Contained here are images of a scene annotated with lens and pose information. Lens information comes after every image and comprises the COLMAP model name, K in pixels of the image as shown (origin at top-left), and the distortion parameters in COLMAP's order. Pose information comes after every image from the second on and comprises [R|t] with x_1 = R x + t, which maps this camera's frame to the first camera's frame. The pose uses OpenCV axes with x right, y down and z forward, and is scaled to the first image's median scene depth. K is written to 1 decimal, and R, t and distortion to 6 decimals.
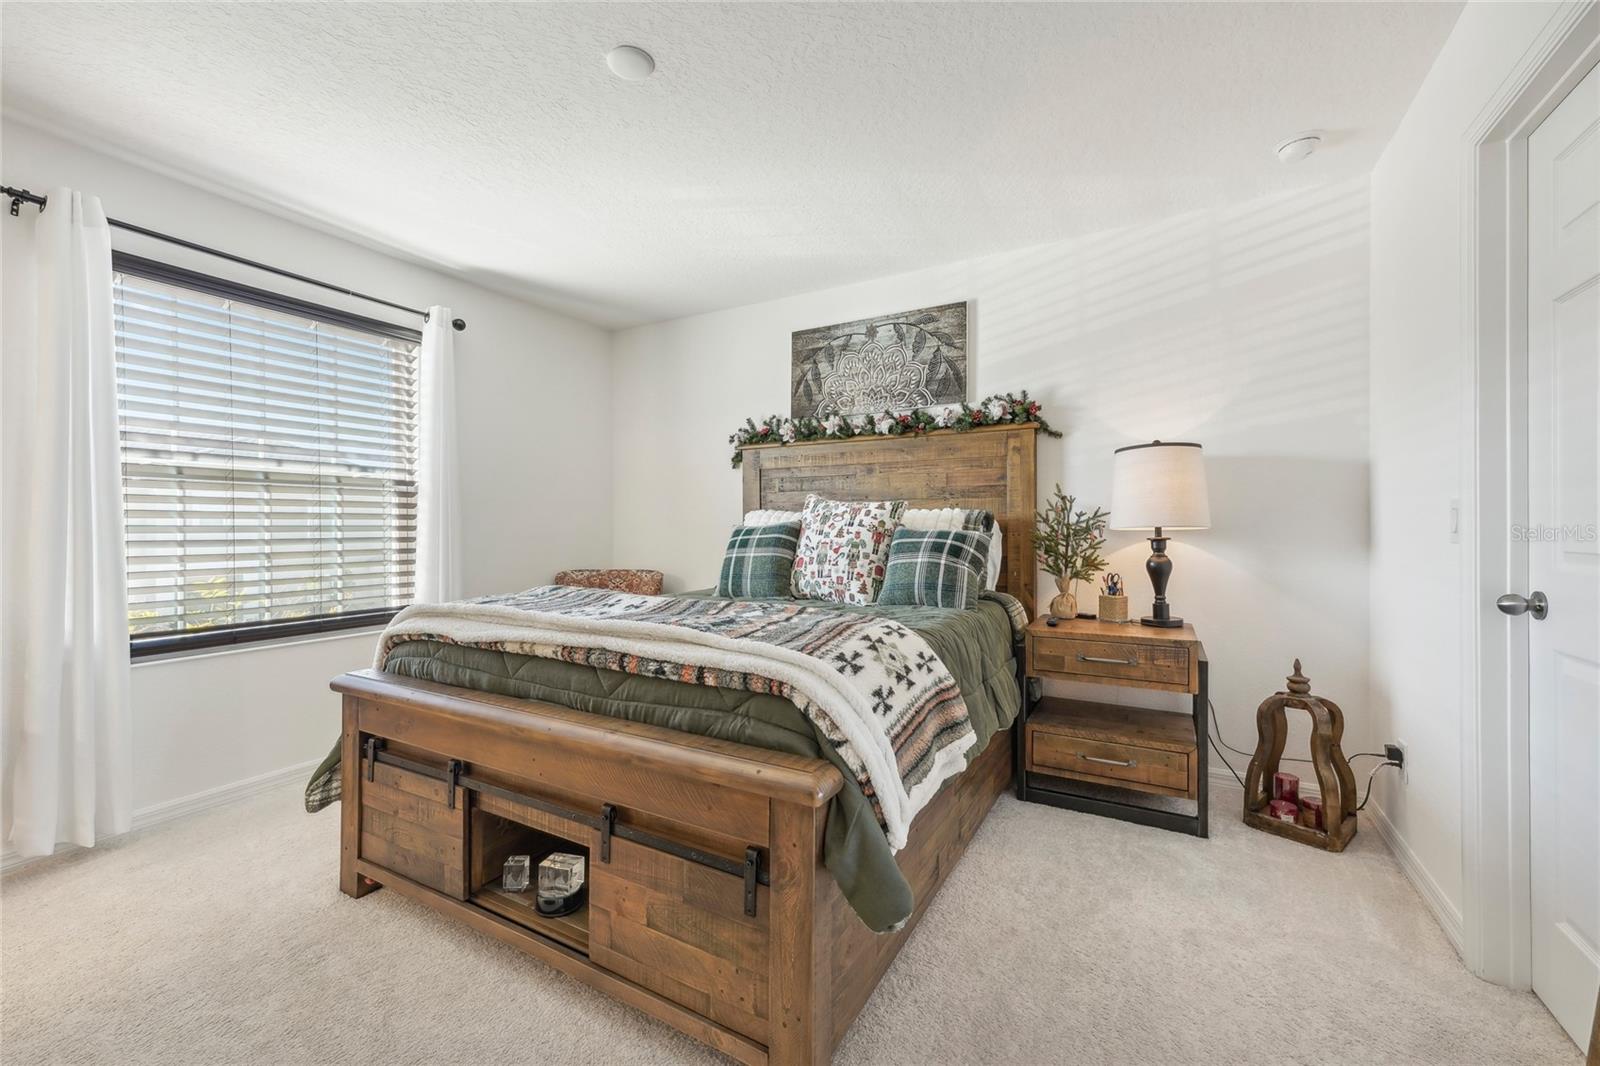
lens RADIAL K [[642.5, 0, 791.6], [0, 642.5, 526.3], [0, 0, 1]] dist [0.007906, 0.000285]
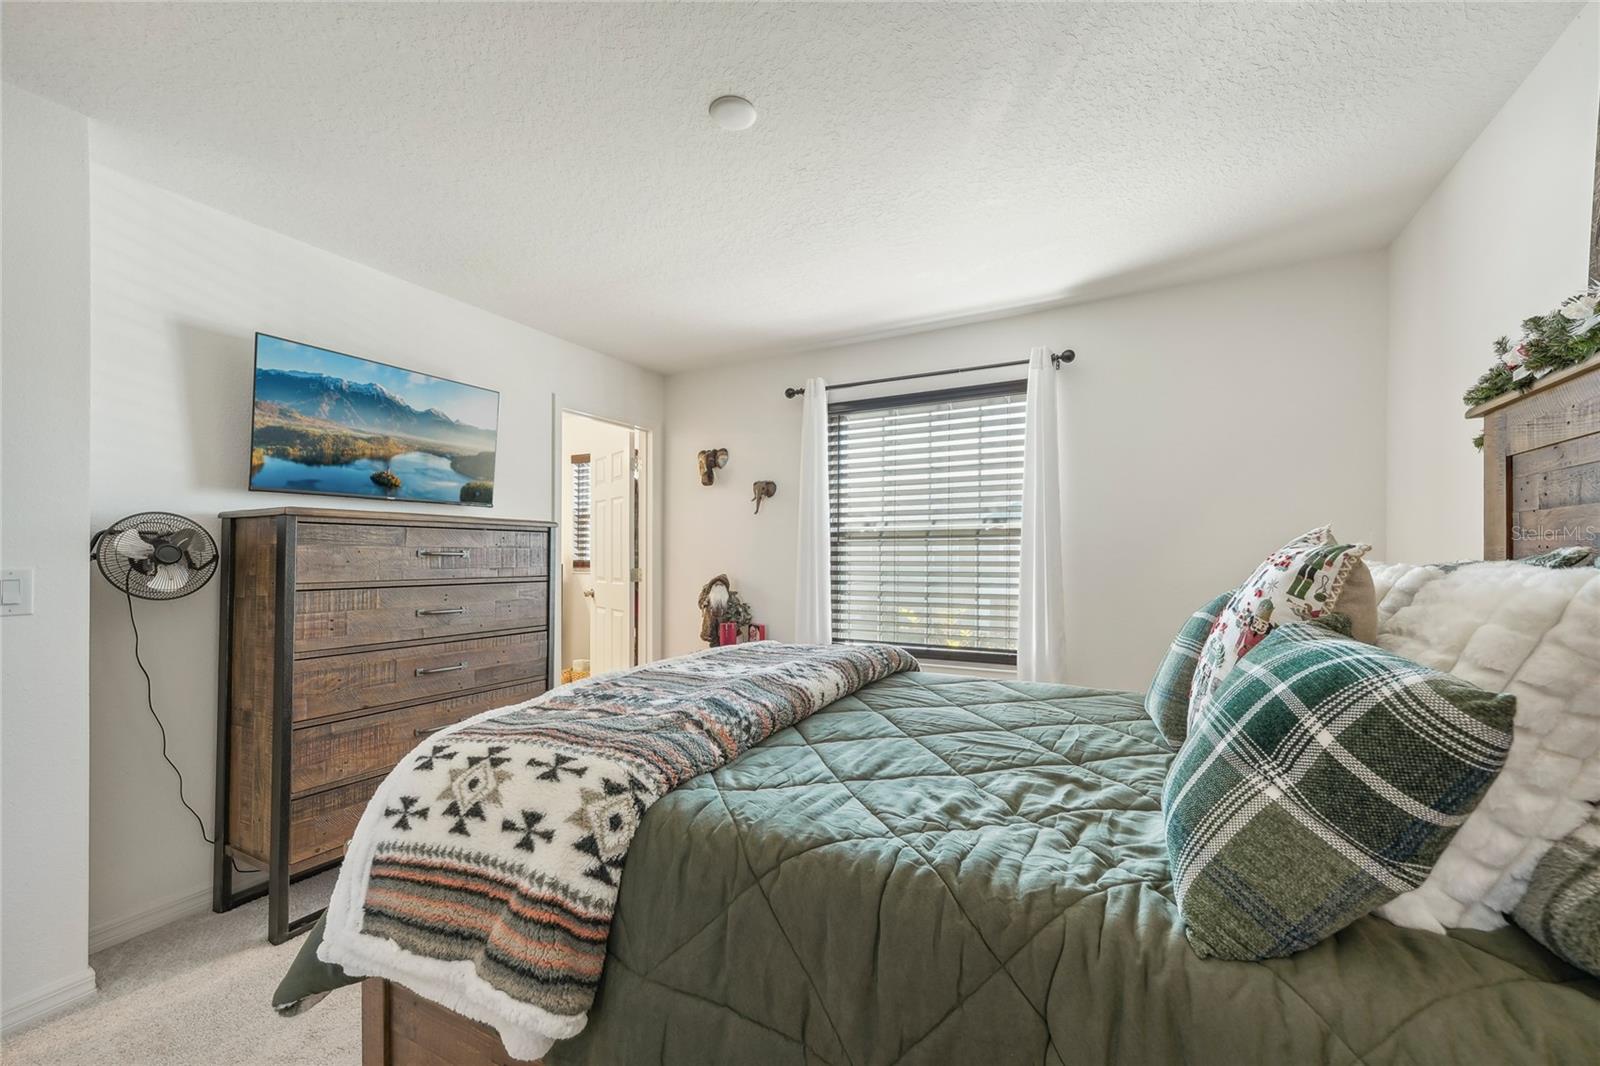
lens RADIAL K [[649.6, 0, 801.9], [0, 649.6, 554.9], [0, 0, 1]] dist [0.001128, 0.000091]
pose [[0.047246, -0.004997, -0.998871, 0.445050], [0.005518, 0.999974, -0.004742, -0.027881], [0.998868, -0.005287, 0.047272, 0.642178]]
